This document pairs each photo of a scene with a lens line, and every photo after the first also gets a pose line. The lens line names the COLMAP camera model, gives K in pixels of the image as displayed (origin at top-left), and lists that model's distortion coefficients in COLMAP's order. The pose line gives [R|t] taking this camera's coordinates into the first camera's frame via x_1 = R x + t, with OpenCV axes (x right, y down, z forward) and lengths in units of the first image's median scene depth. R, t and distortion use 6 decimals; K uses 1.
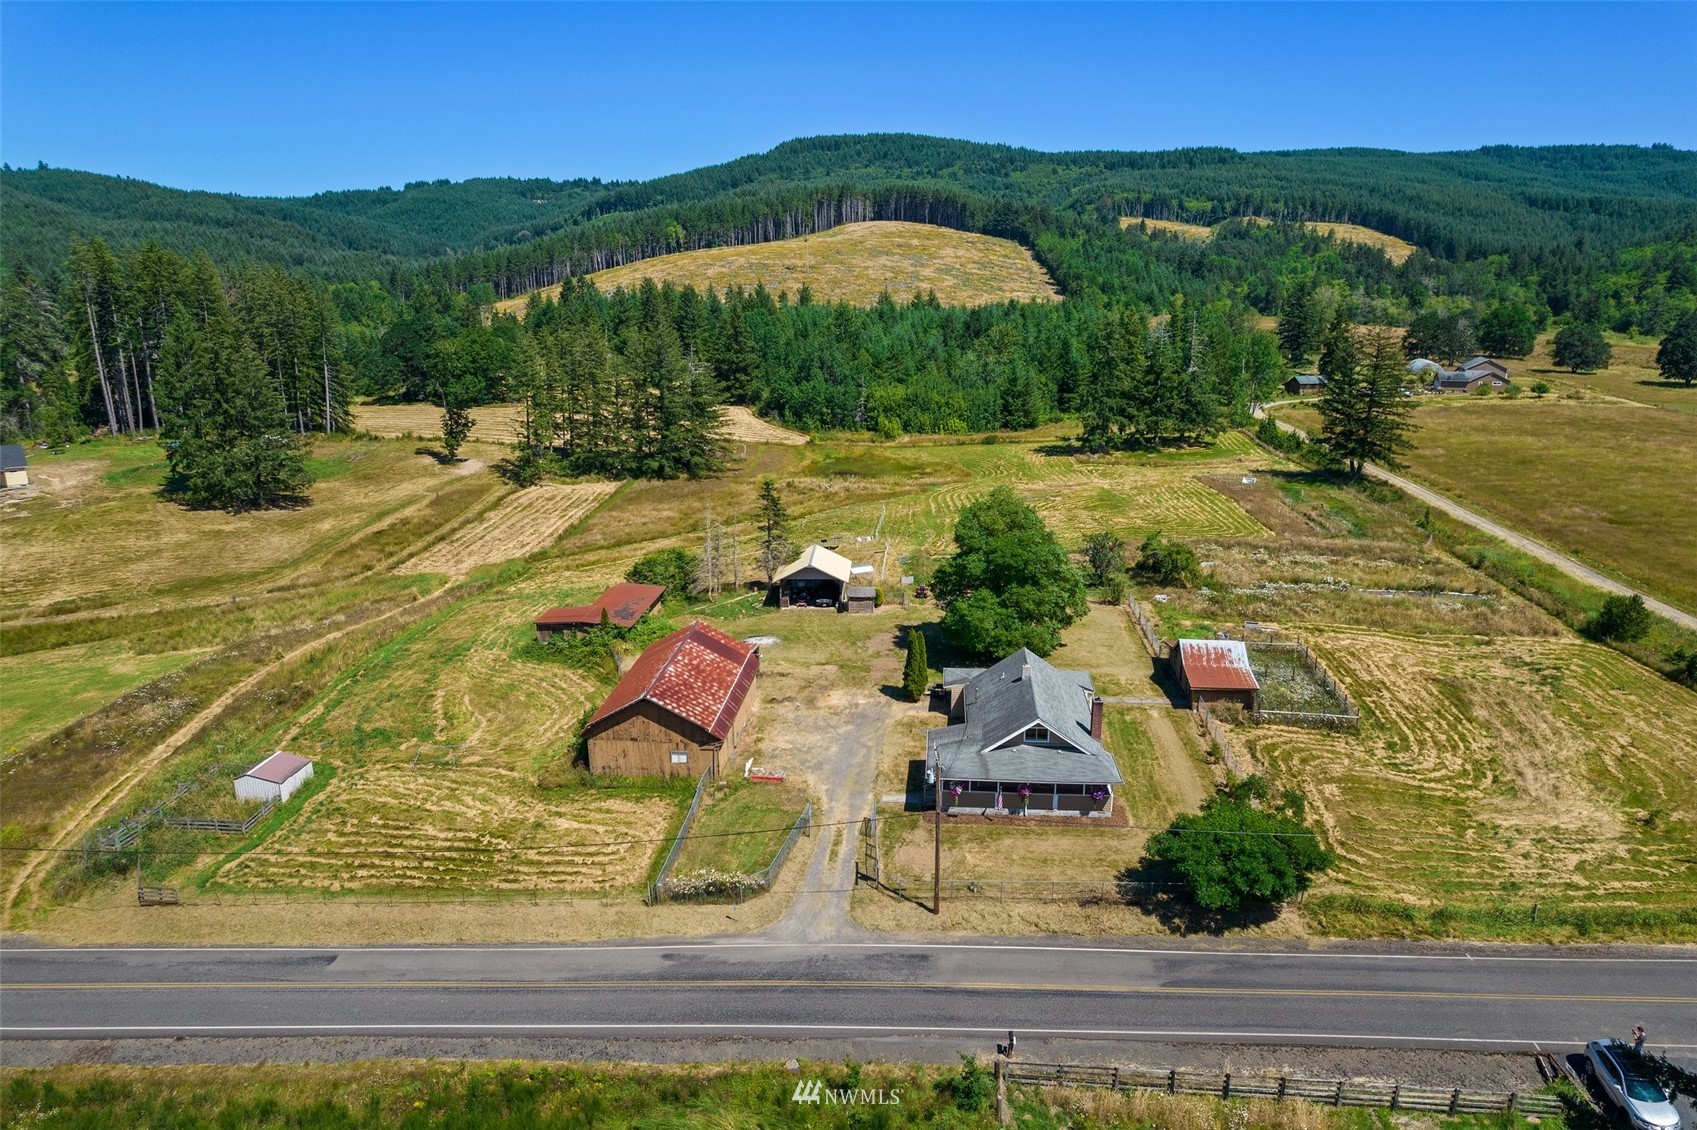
lens RADIAL K [[1095.5, 0, 857.0], [0, 1095.5, 560.6], [0, 0, 1]] dist [-0.096558, 0.091315]
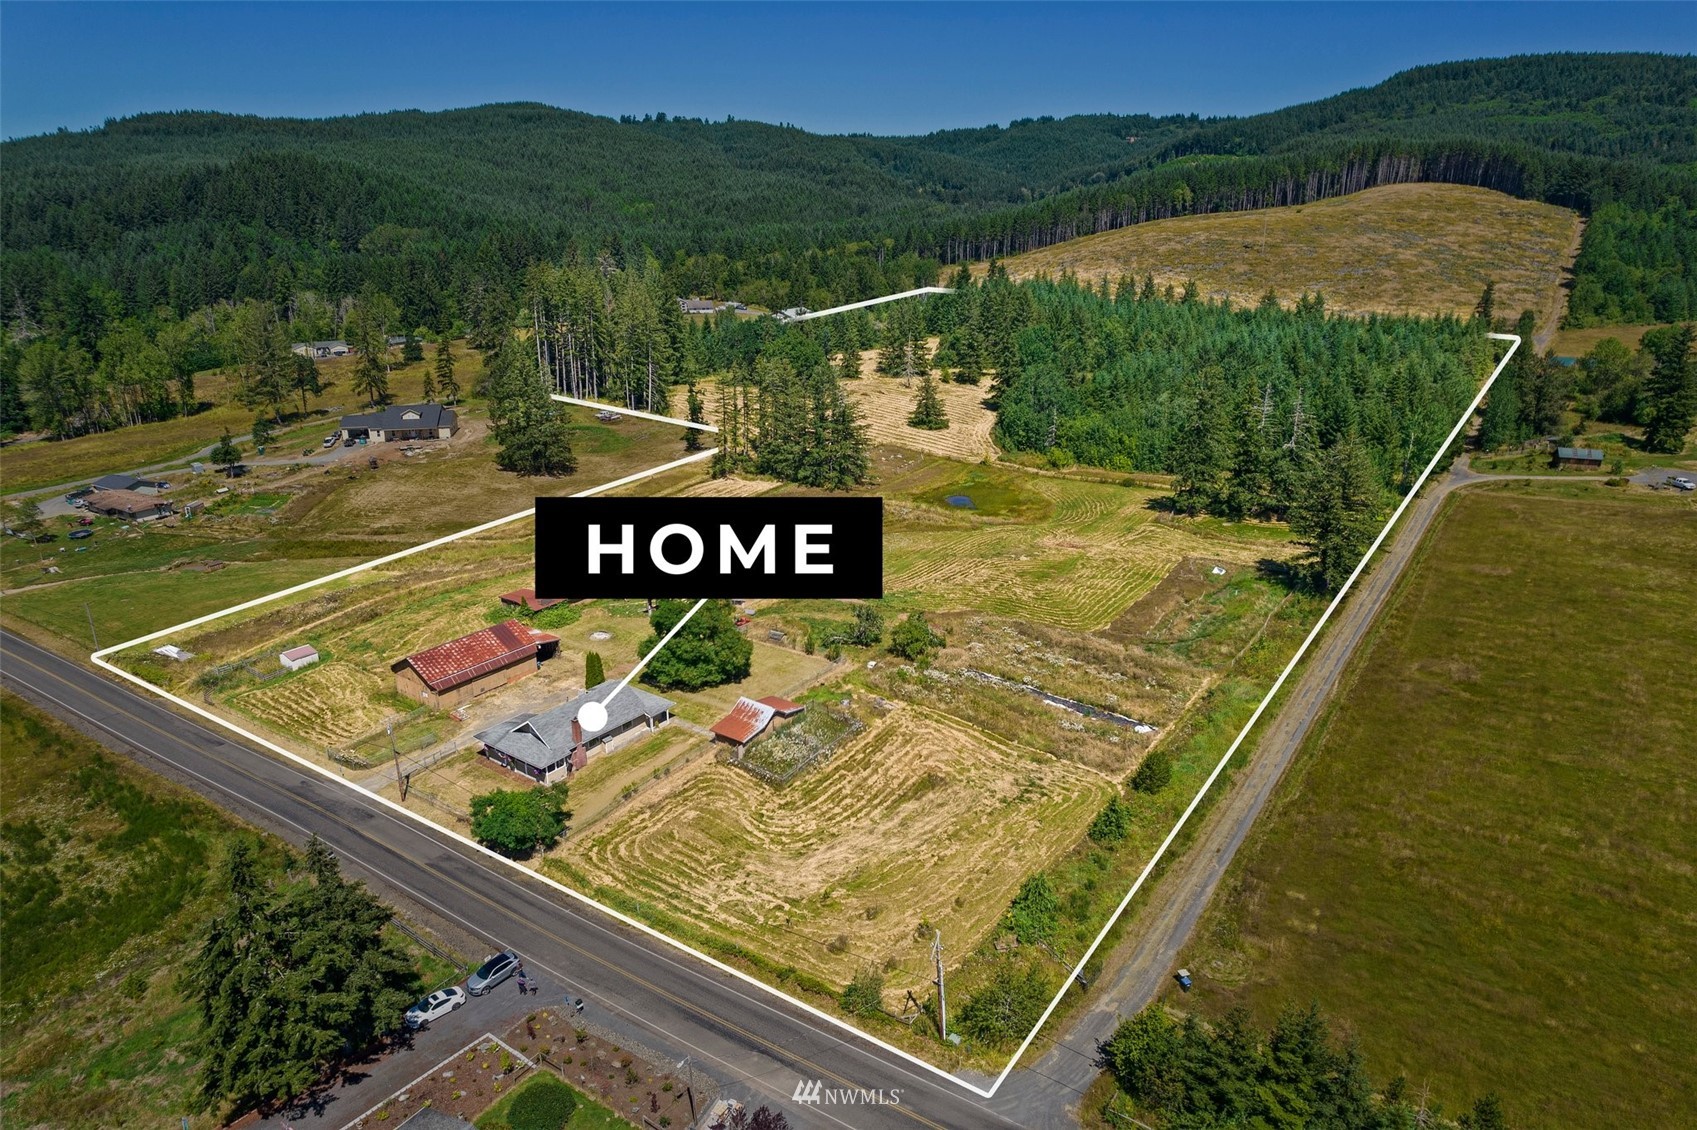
lens RADIAL K [[1095.5, 0, 857.0], [0, 1095.5, 560.6], [0, 0, 1]] dist [-0.096558, 0.091315]
pose [[0.853790, 0.169753, -0.492166, 0.117791], [-0.137099, 0.985291, 0.102004, -0.029050], [0.502242, -0.019615, 0.864505, -0.017956]]
